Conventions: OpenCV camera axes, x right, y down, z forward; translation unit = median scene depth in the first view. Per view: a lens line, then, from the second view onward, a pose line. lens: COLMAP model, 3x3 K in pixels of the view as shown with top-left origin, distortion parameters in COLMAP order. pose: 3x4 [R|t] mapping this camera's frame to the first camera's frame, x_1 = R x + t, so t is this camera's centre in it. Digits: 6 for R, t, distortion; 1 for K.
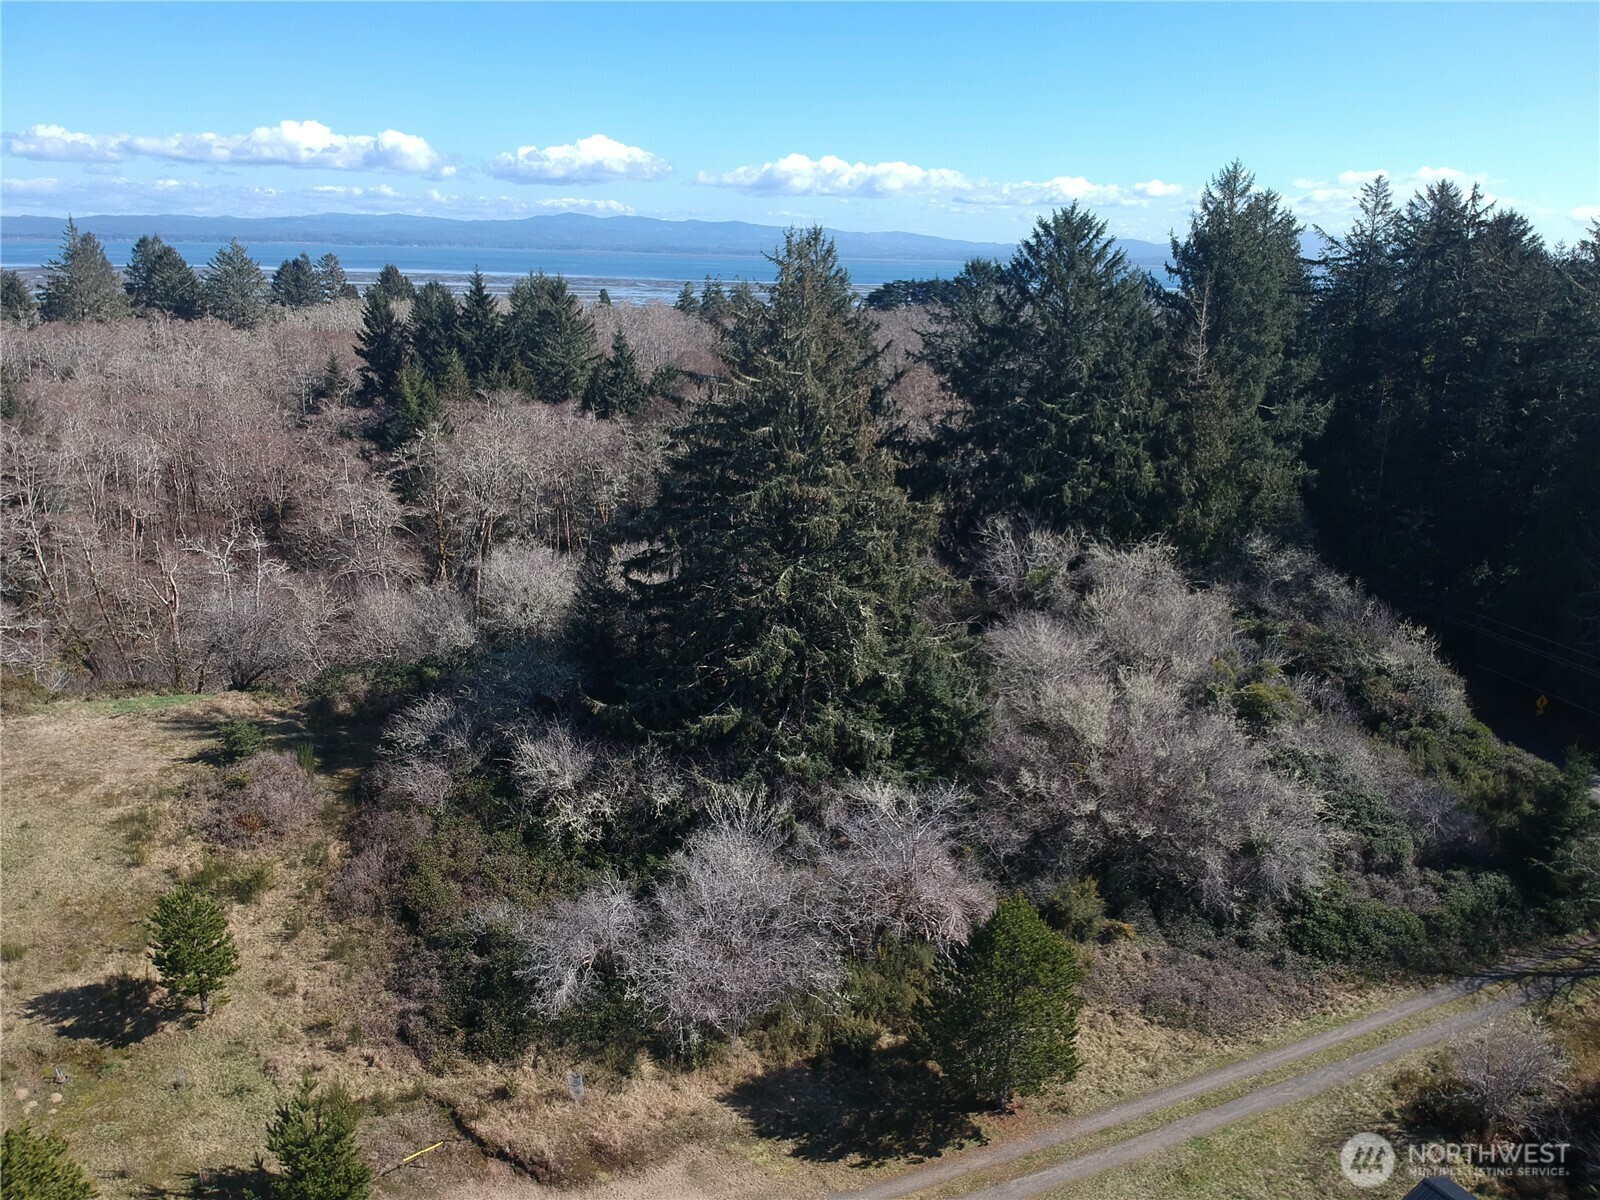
lens RADIAL K [[1178.7, 0, 791.5], [0, 1178.7, 594.7], [0, 0, 1]] dist [0.060655, -0.127800]
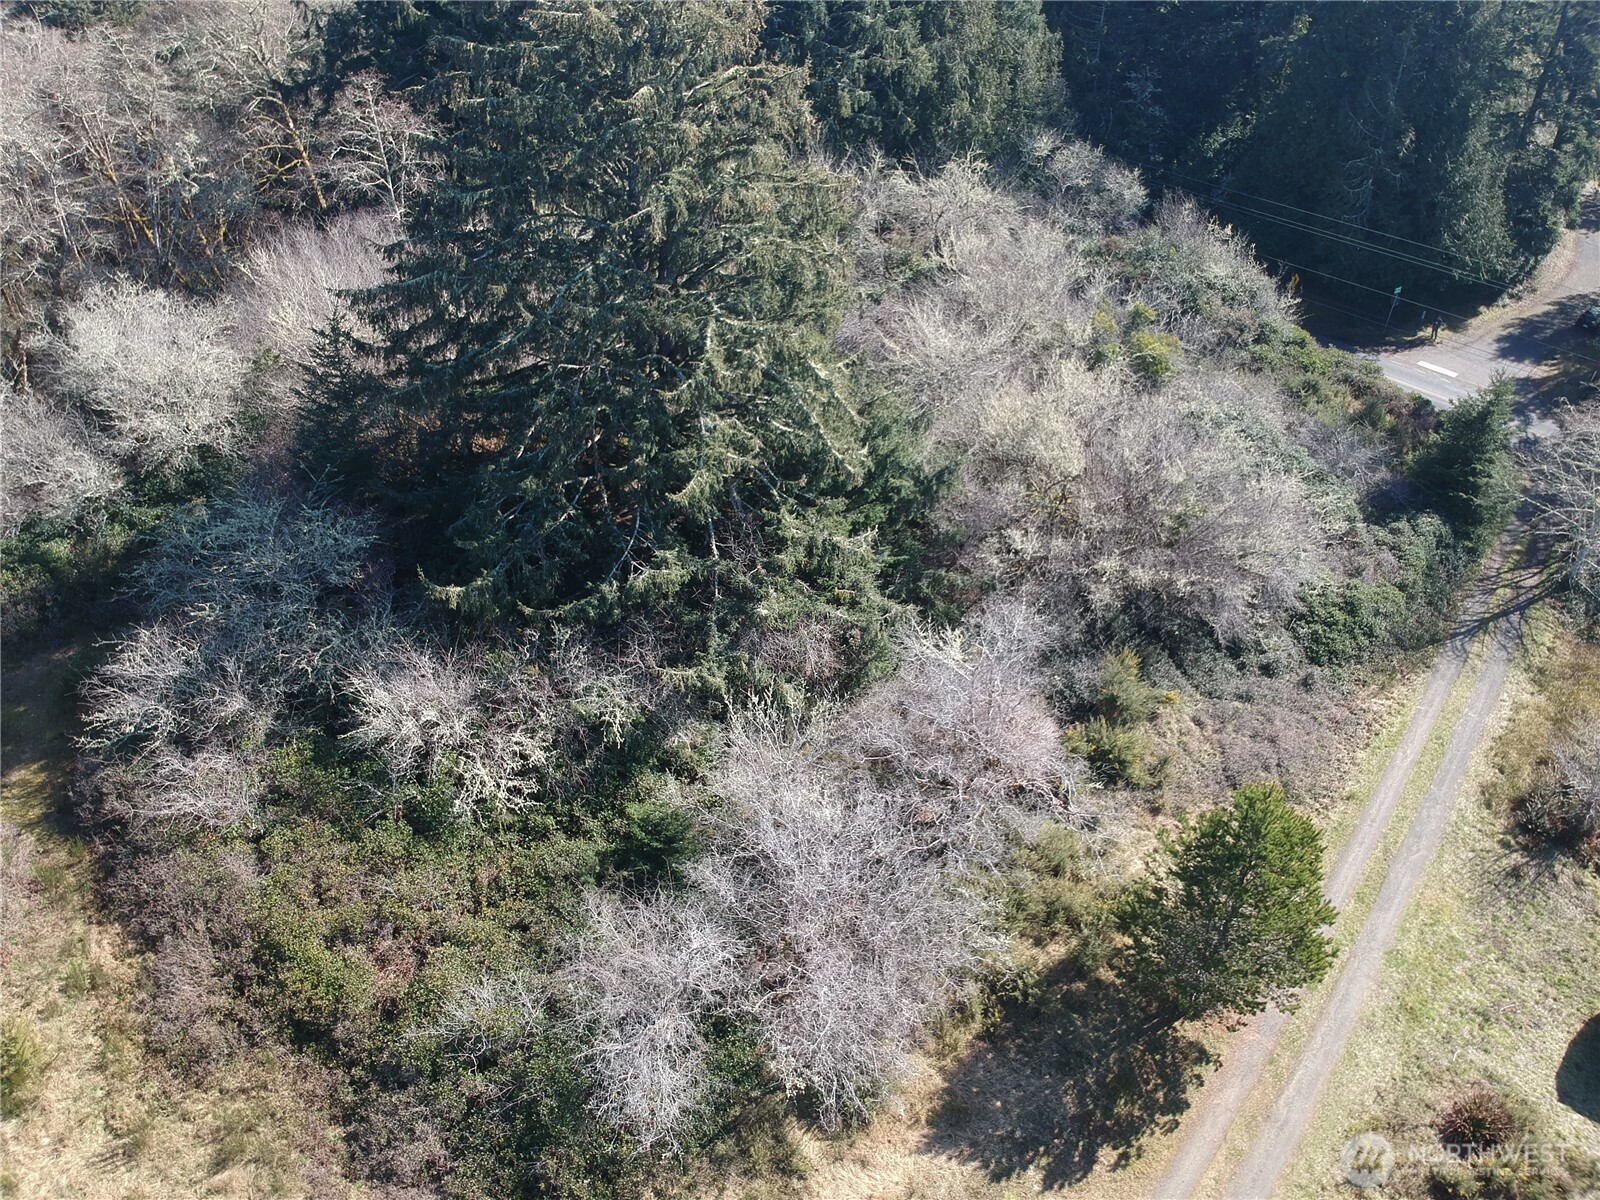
lens RADIAL K [[1178.7, 0, 791.0], [0, 1178.7, 596.7], [0, 0, 1]] dist [0.060655, -0.127800]
pose [[0.904873, -0.249178, 0.345130, -0.145312], [0.113382, 0.922565, 0.368806, -0.077717], [-0.410304, -0.294591, 0.863057, 0.250198]]
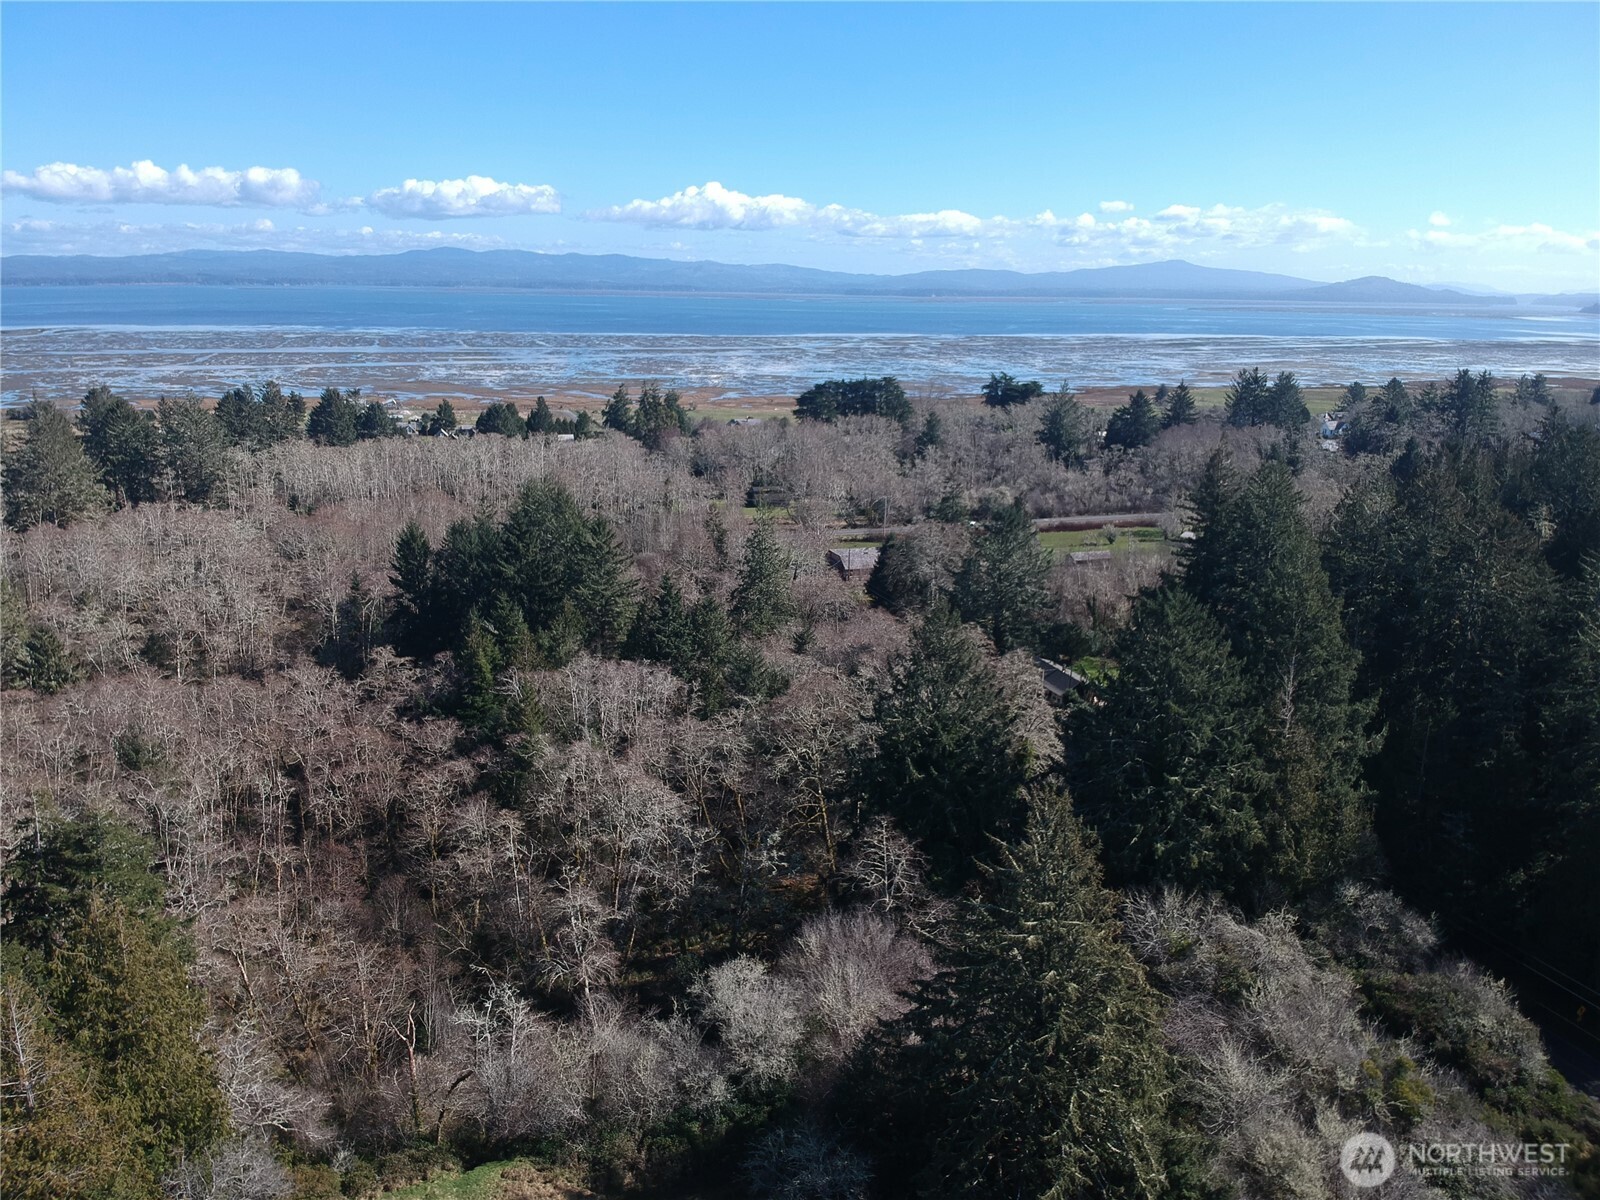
lens RADIAL K [[1178.7, 0, 804.2], [0, 1178.7, 603.2], [0, 0, 1]] dist [0.060655, -0.127800]
pose [[0.994525, -0.031370, 0.099678, -0.239784], [0.033161, 0.999316, -0.016359, -0.323235], [-0.099097, 0.019574, 0.994885, -0.092046]]
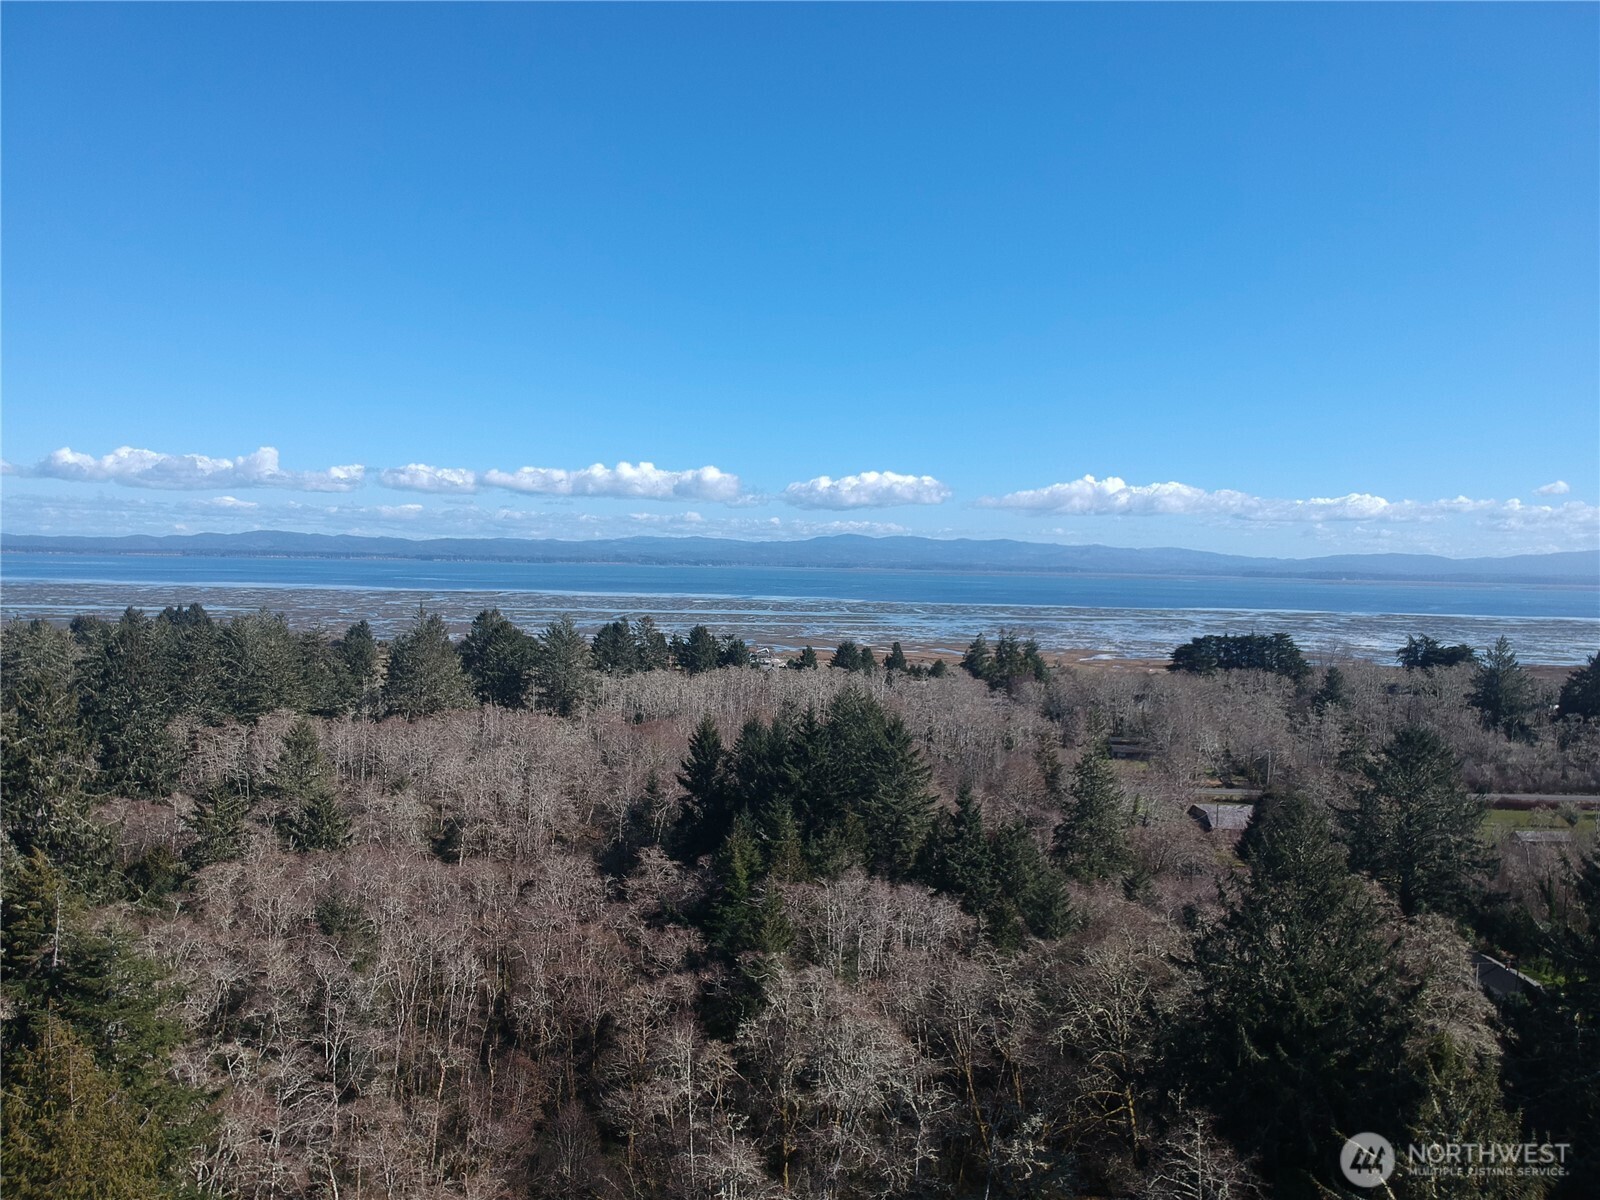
lens RADIAL K [[1178.7, 0, 793.9], [0, 1178.7, 591.4], [0, 0, 1]] dist [0.060655, -0.127800]
pose [[0.974878, 0.006849, -0.222633, -0.140653], [-0.064338, 0.965580, -0.252023, -0.245584], [0.213243, 0.260015, 0.941764, 0.190825]]
